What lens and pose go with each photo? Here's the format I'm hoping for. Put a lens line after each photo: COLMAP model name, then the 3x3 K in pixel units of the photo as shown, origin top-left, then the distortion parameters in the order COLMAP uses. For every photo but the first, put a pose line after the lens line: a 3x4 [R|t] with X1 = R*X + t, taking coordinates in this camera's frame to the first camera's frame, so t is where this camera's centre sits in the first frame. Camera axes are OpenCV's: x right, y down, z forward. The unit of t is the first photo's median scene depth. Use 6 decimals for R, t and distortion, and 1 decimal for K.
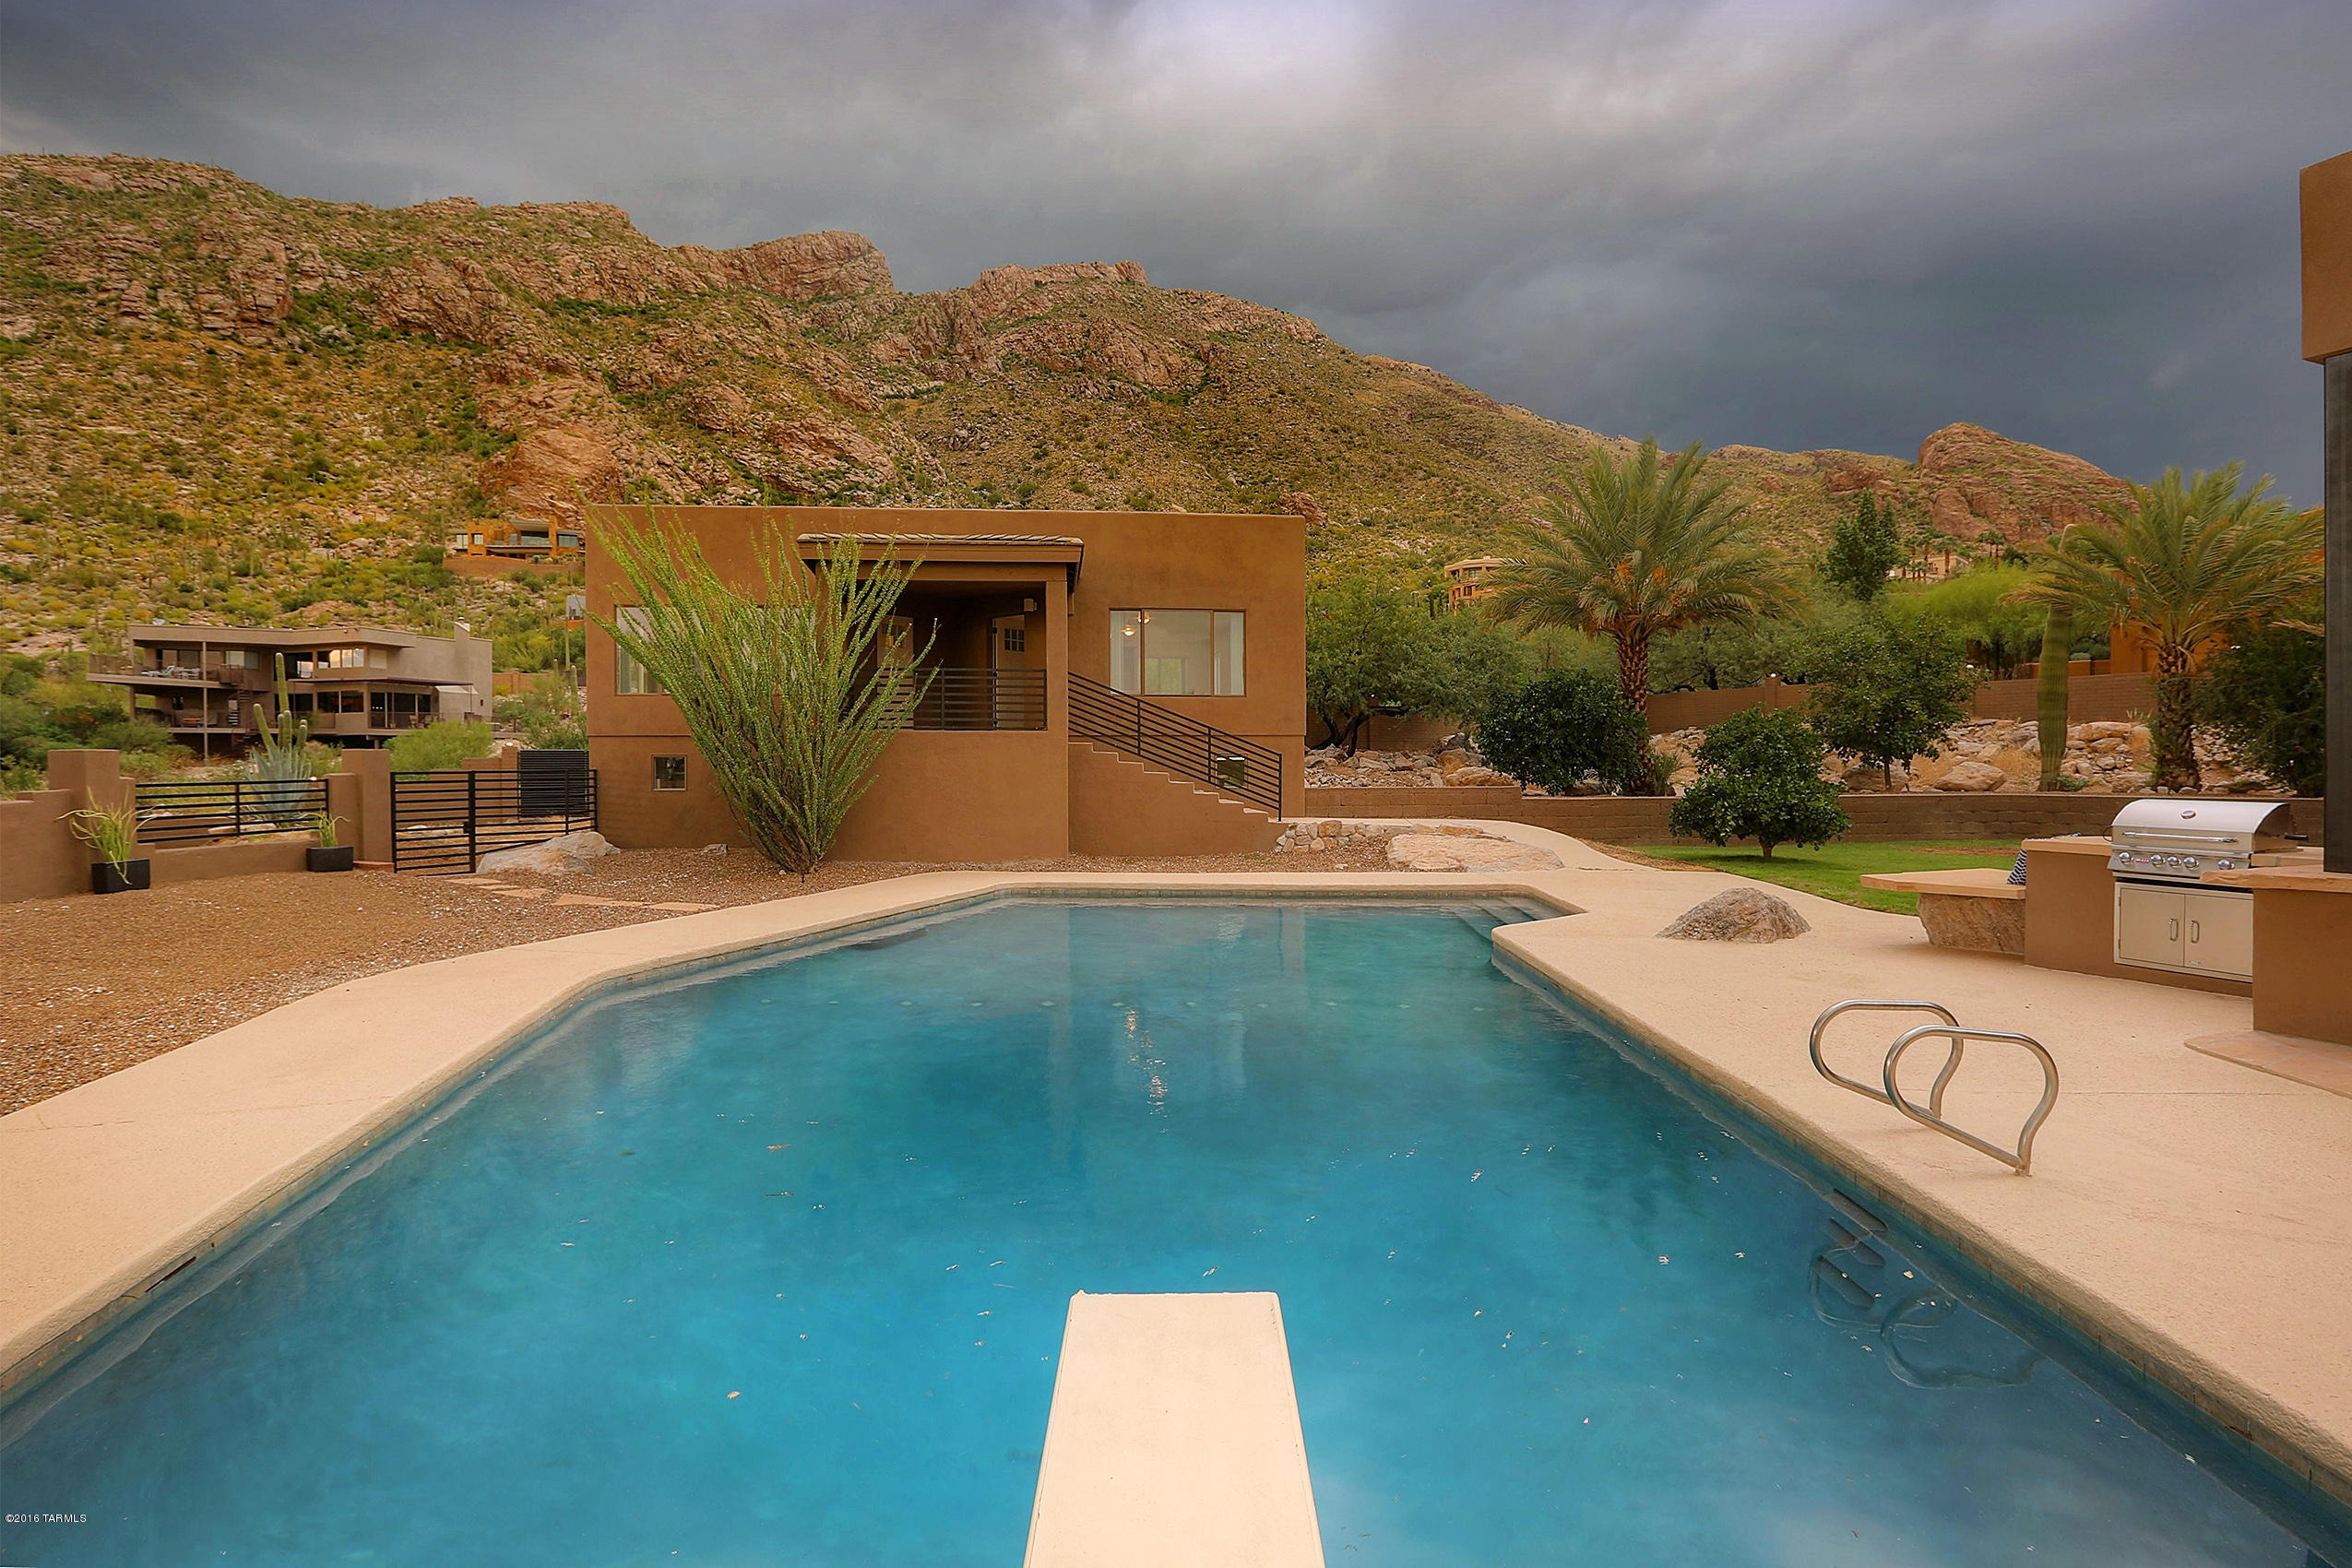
lens RADIAL K [[1149.3, 0, 1234.9], [0, 1149.3, 748.5], [0, 0, 1]] dist [-0.068190, 0.023692]
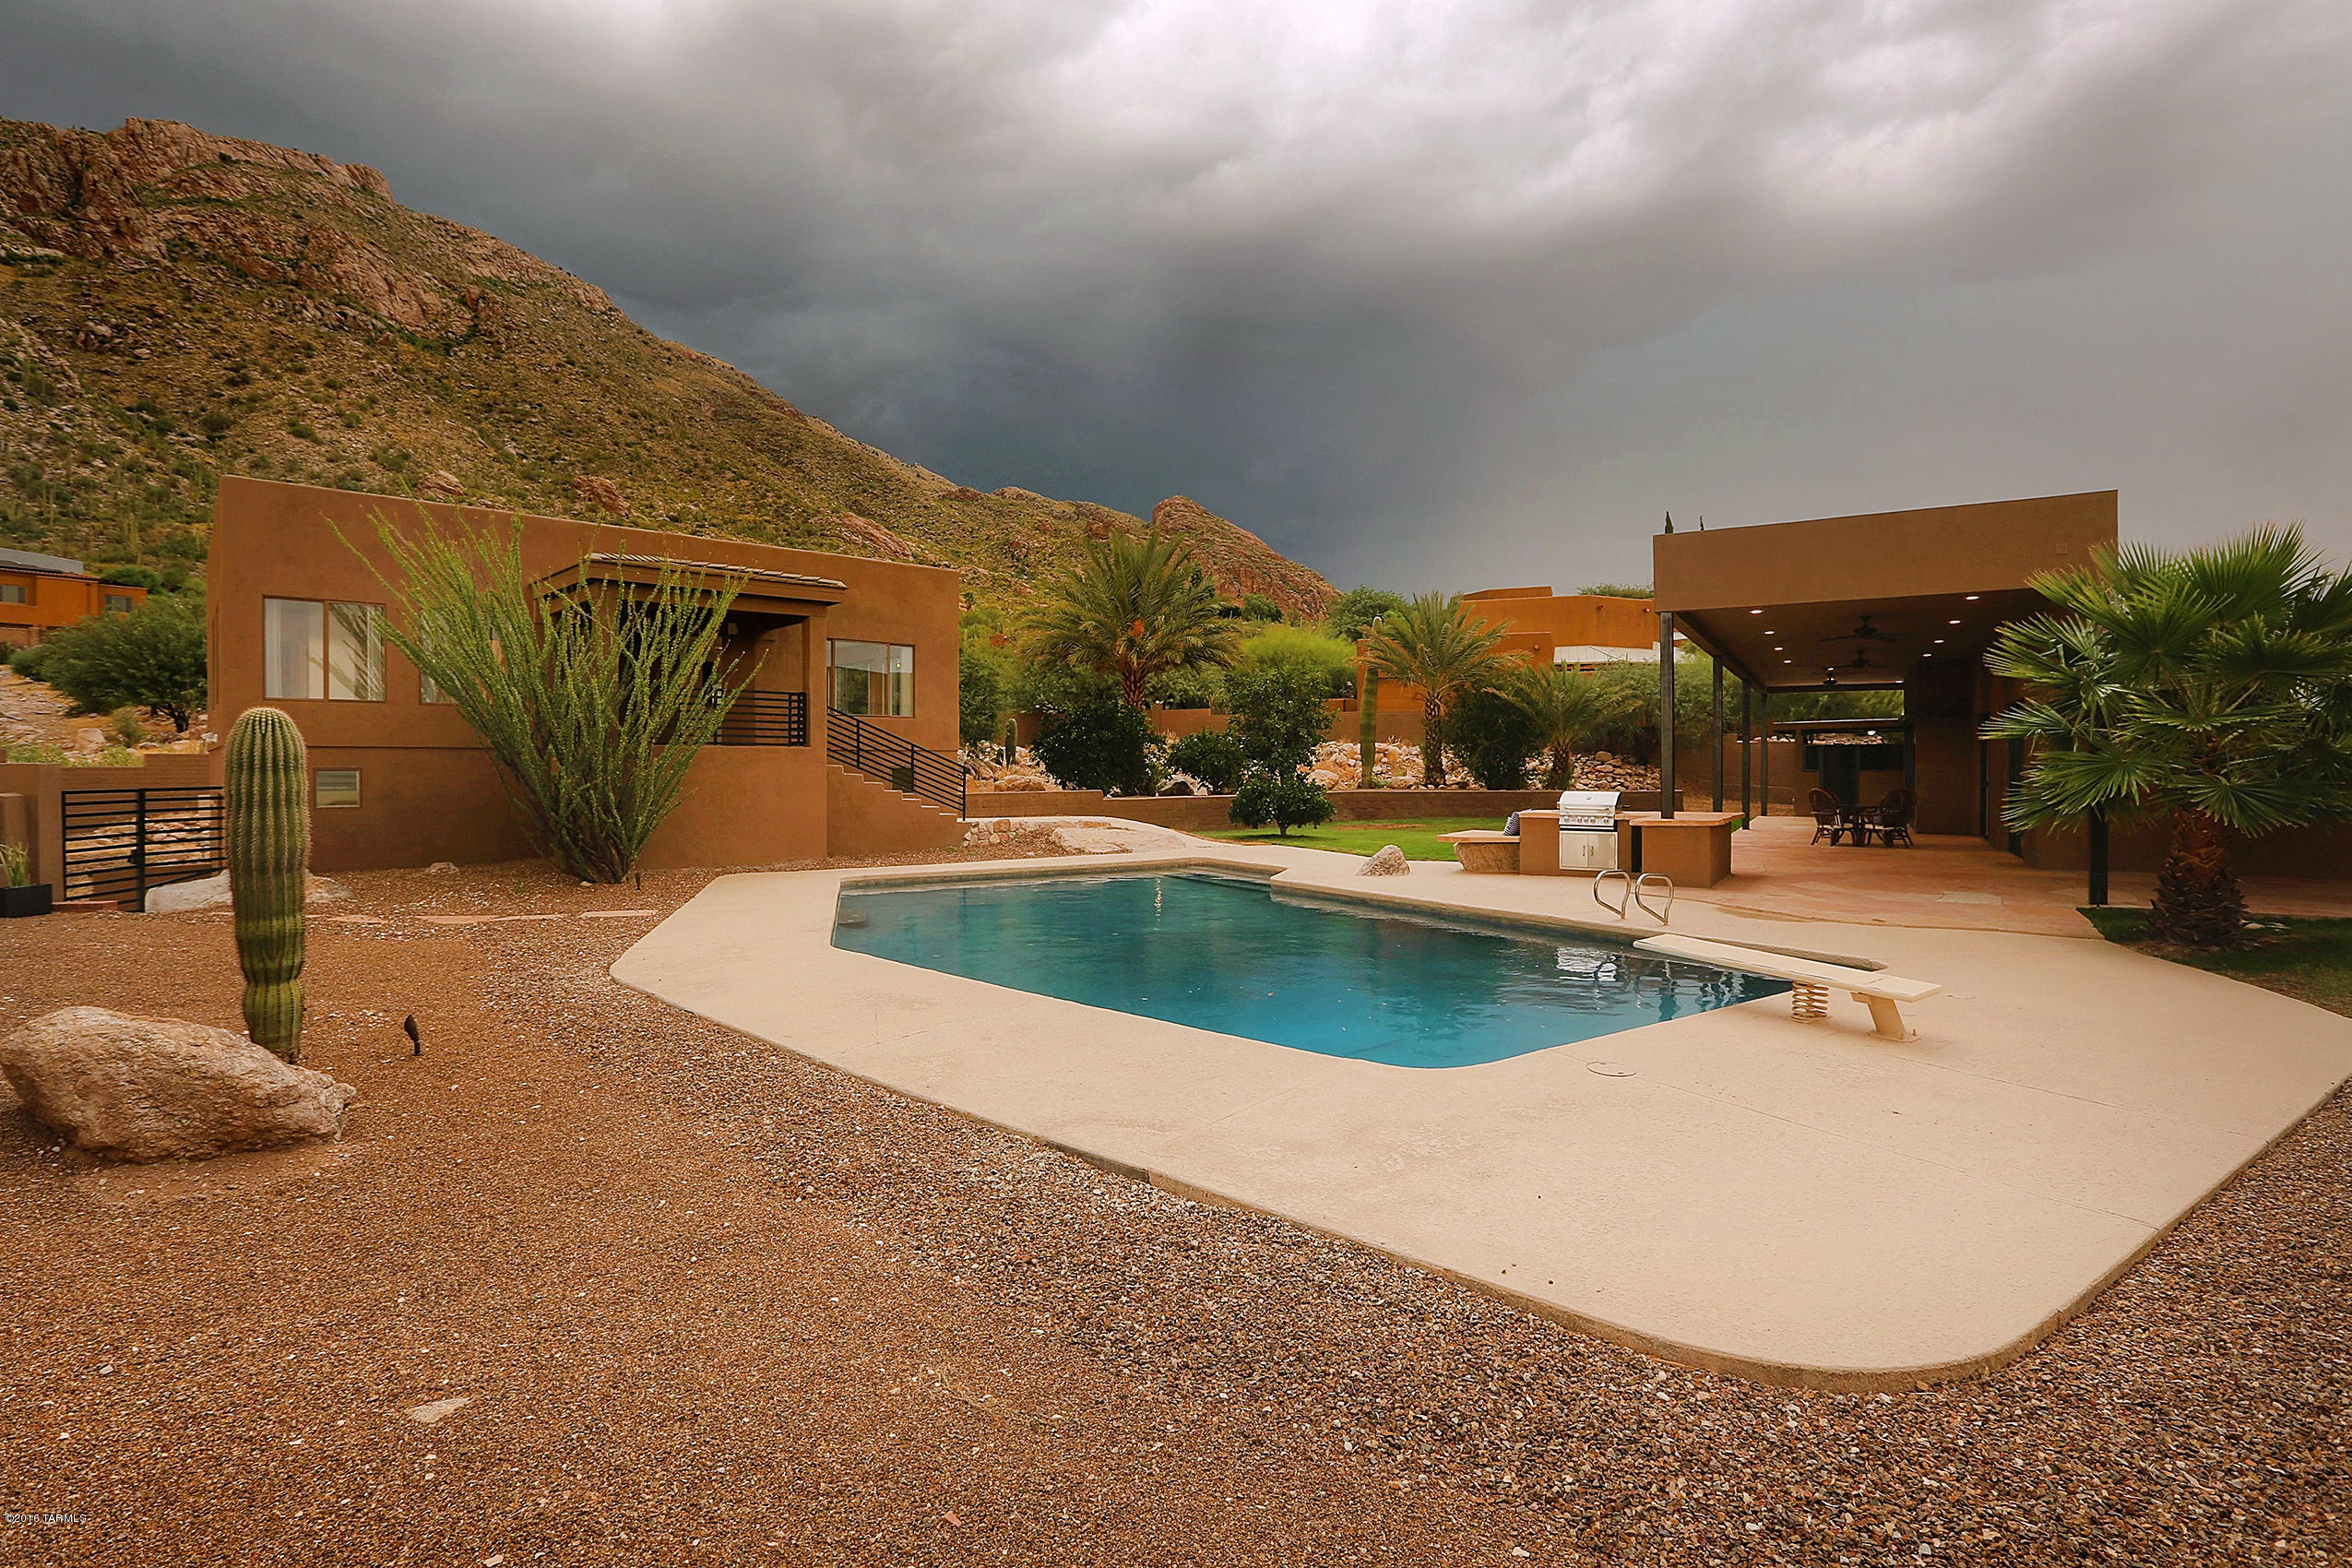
lens RADIAL K [[1149.3, 0, 1234.9], [0, 1149.3, 748.5], [0, 0, 1]] dist [-0.068190, 0.023692]
pose [[0.775600, 0.008695, 0.631165, -0.112541], [-0.006845, 0.999962, -0.005365, -0.002214], [-0.631188, -0.000159, 0.775630, -0.030495]]
